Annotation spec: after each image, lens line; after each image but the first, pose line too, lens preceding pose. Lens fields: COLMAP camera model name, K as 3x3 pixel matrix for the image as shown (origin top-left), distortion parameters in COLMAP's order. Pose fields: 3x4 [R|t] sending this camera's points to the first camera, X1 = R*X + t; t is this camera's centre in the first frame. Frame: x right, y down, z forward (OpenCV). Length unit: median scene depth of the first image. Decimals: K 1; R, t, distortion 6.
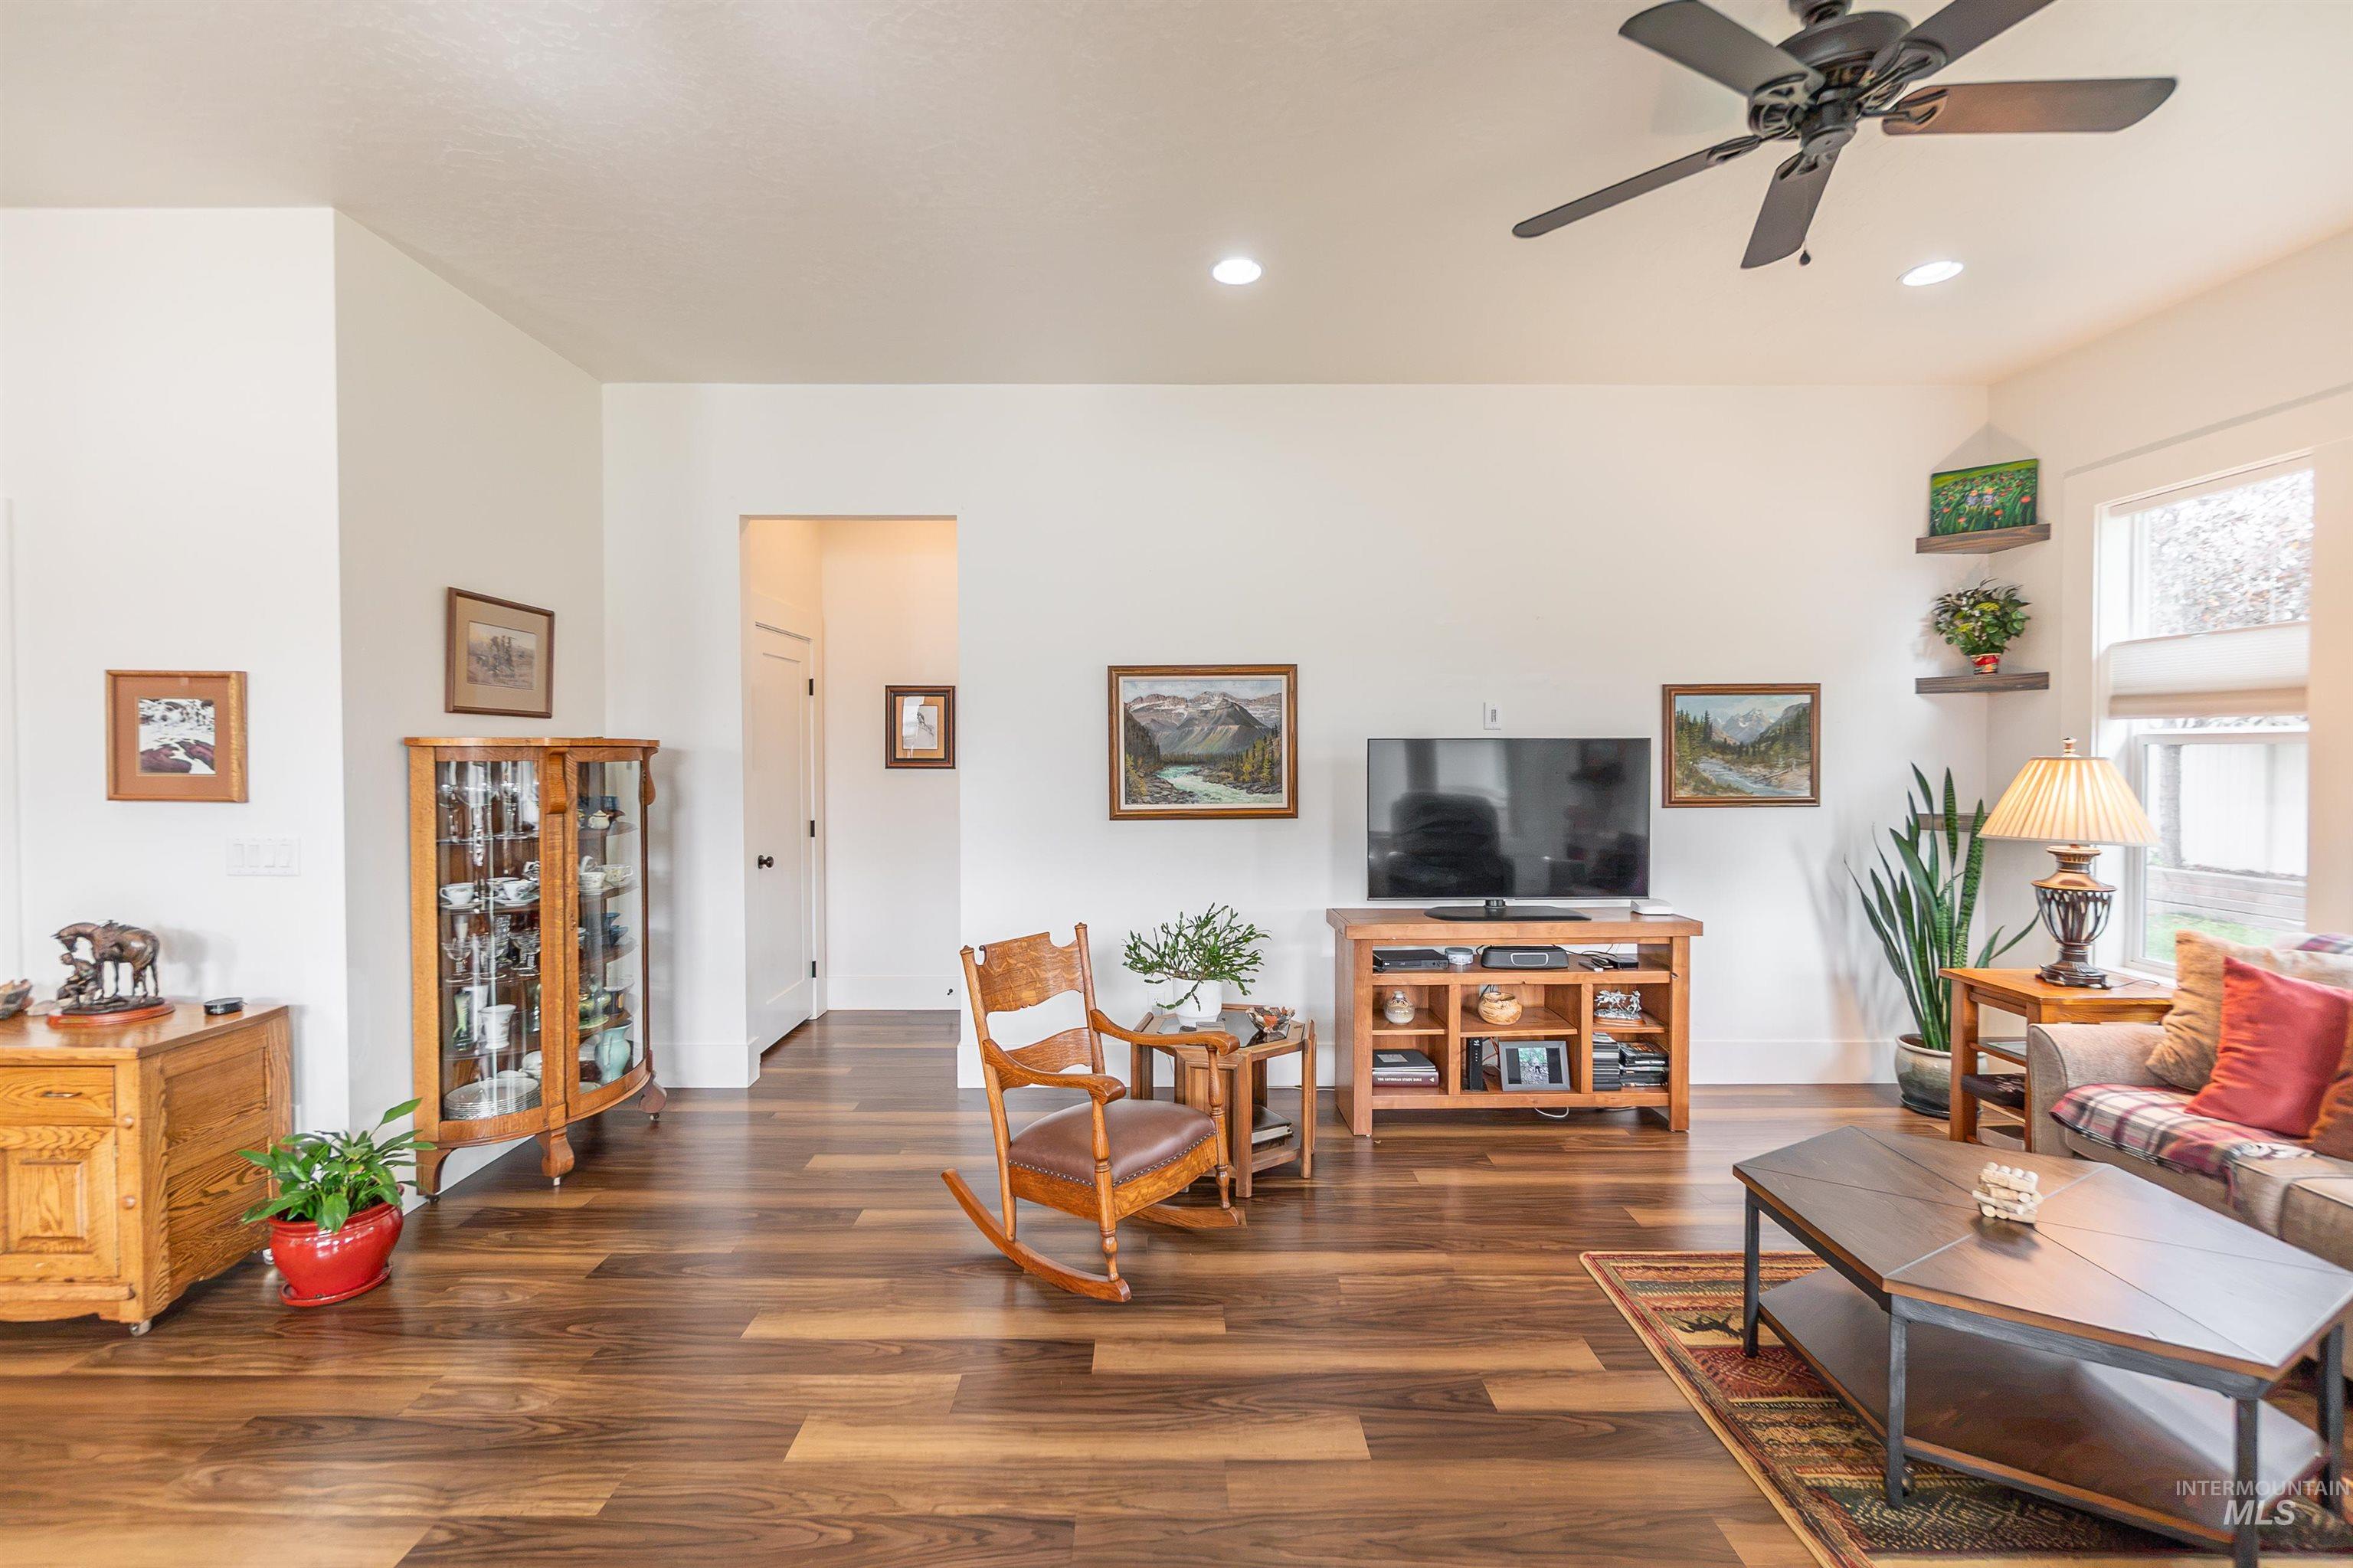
lens RADIAL K [[1019.0, 0, 1171.1], [0, 1019.0, 769.7], [0, 0, 1]] dist [-0.001109, -0.000319]
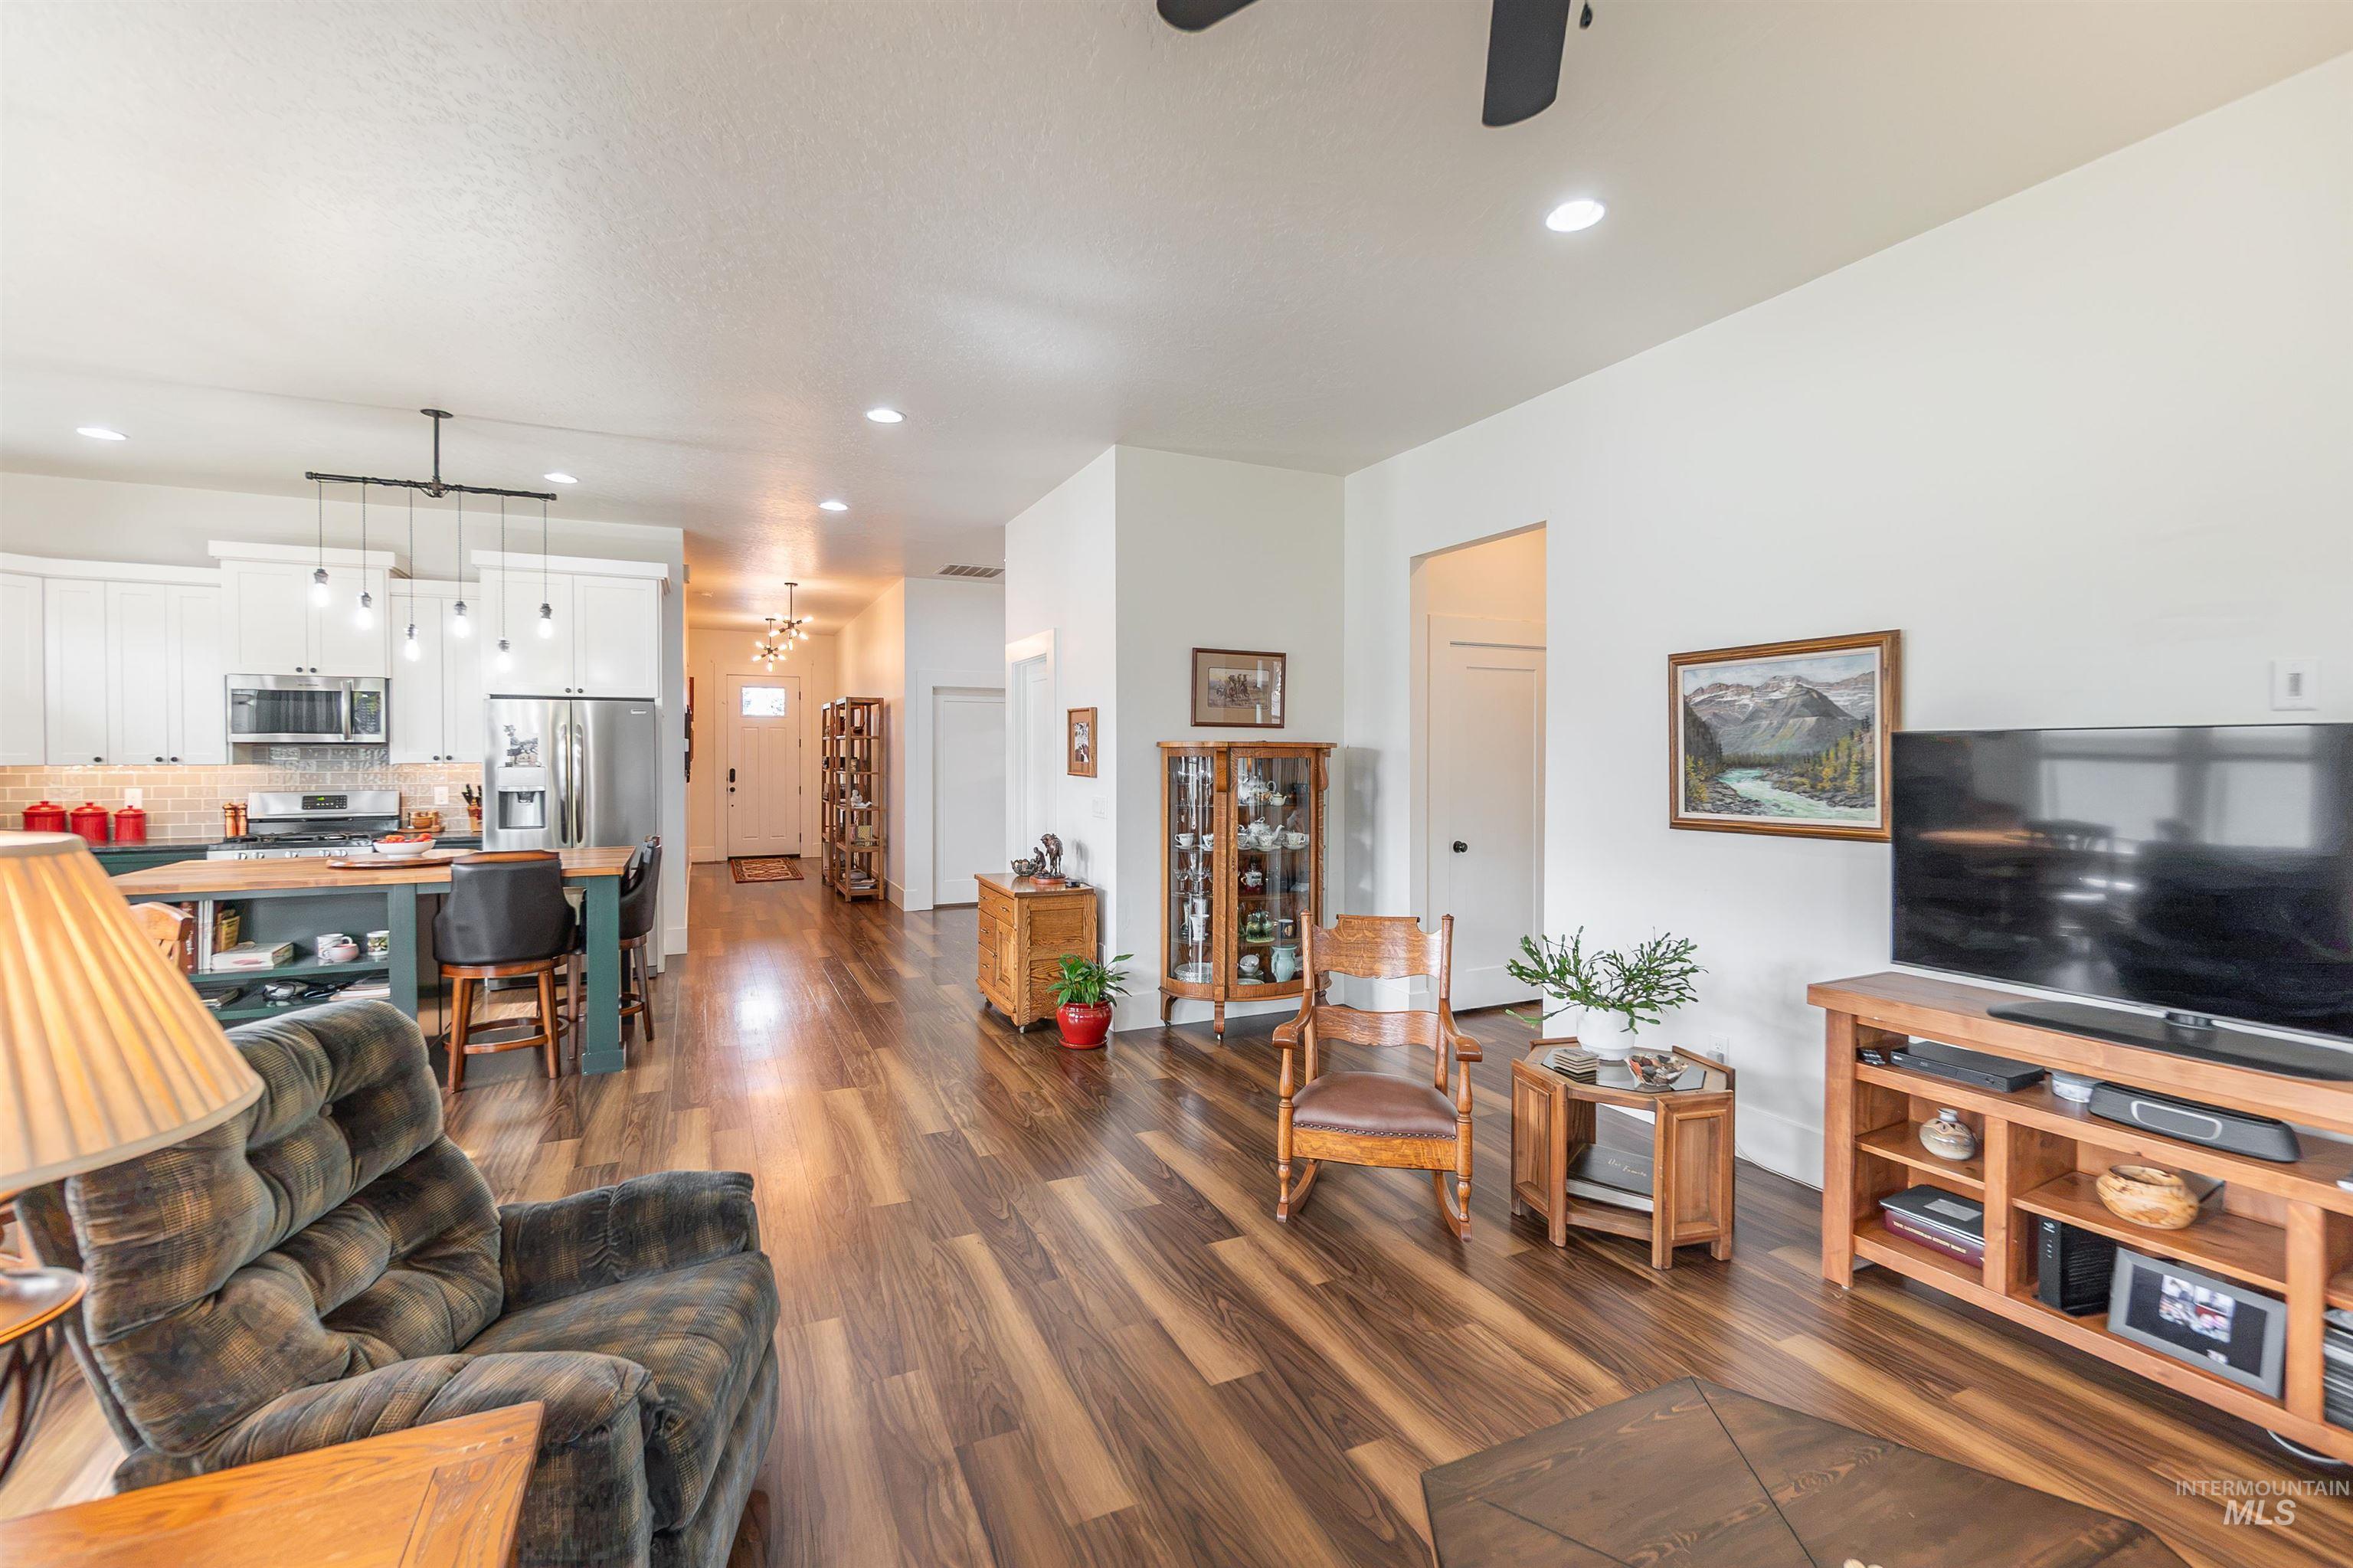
lens RADIAL K [[1019.0, 0, 1167.8], [0, 1019.0, 772.9], [0, 0, 1]] dist [-0.001109, -0.000319]
pose [[0.417081, 0.017702, -0.908697, 0.628281], [-0.020987, 0.999731, 0.009842, 0.001527], [0.908627, 0.014966, 0.417341, 0.260228]]
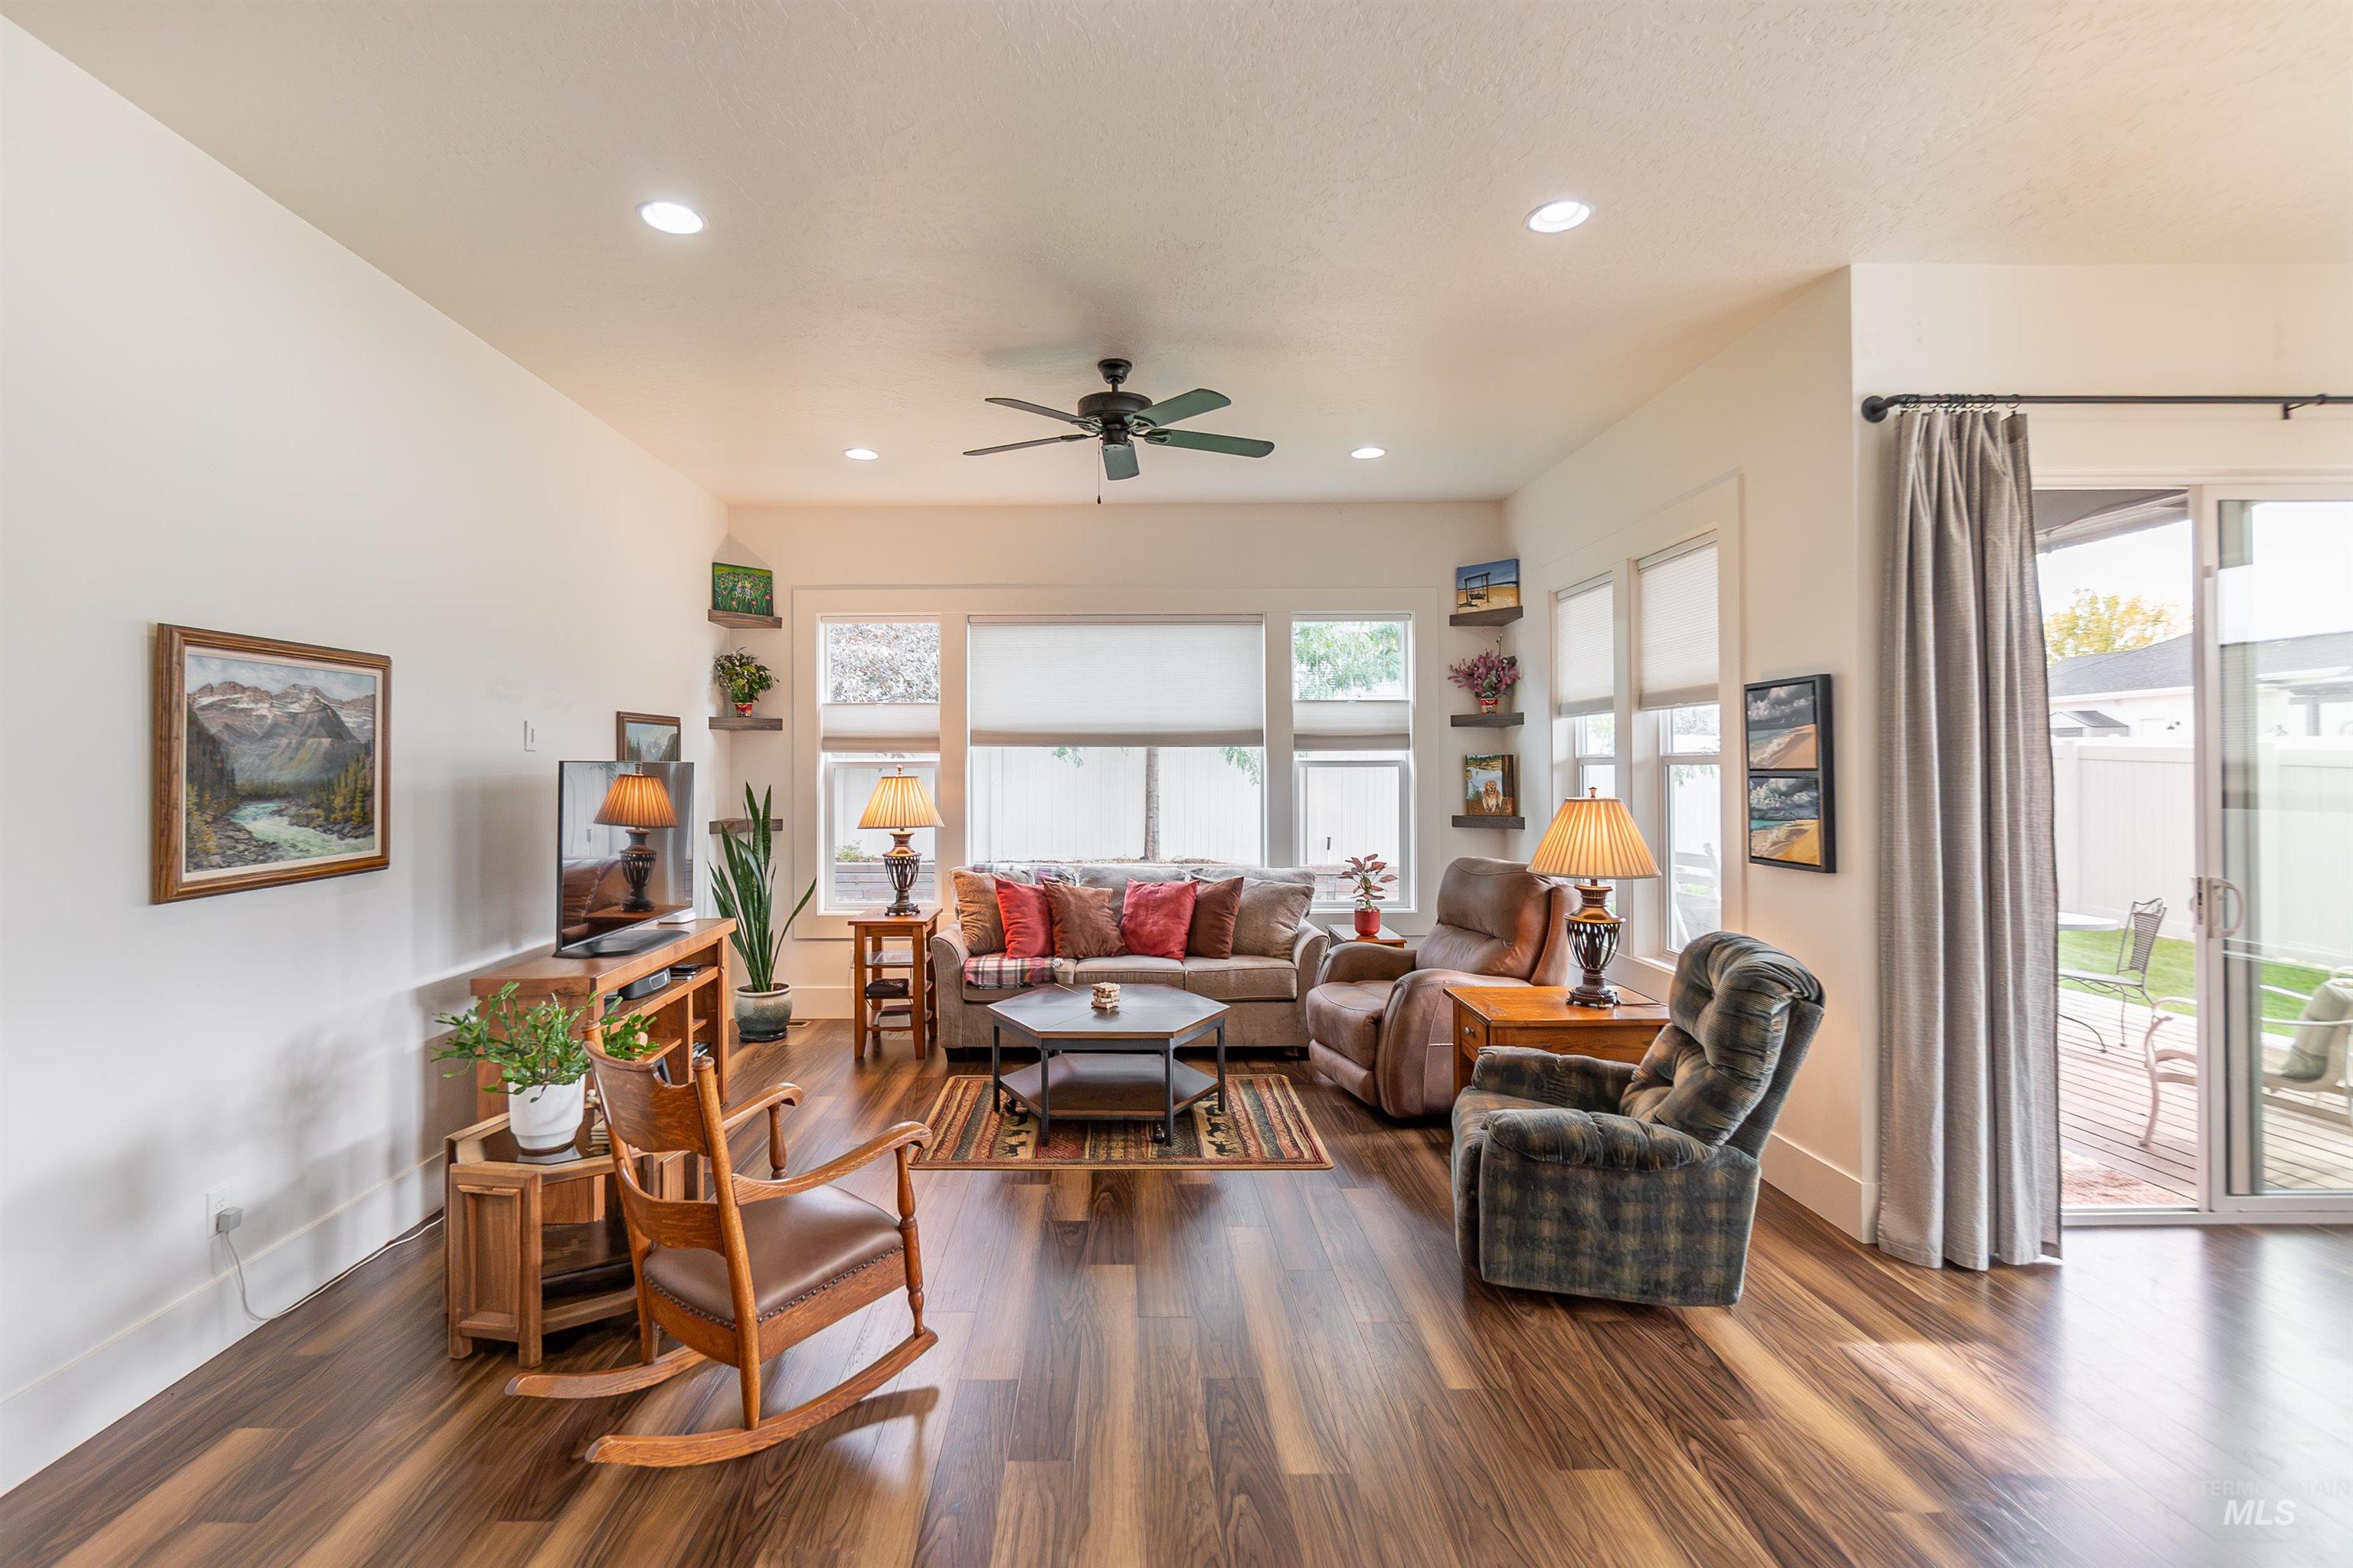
lens RADIAL K [[1067.2, 0, 1125.5], [0, 1067.2, 757.5], [0, 0, 1]] dist [-0.009191, -0.000930]
pose [[-0.000713, 0.011324, 0.999936, -0.704792], [0.023642, 0.999657, -0.011304, -0.011958], [-0.999720, 0.023632, -0.000980, 0.535087]]
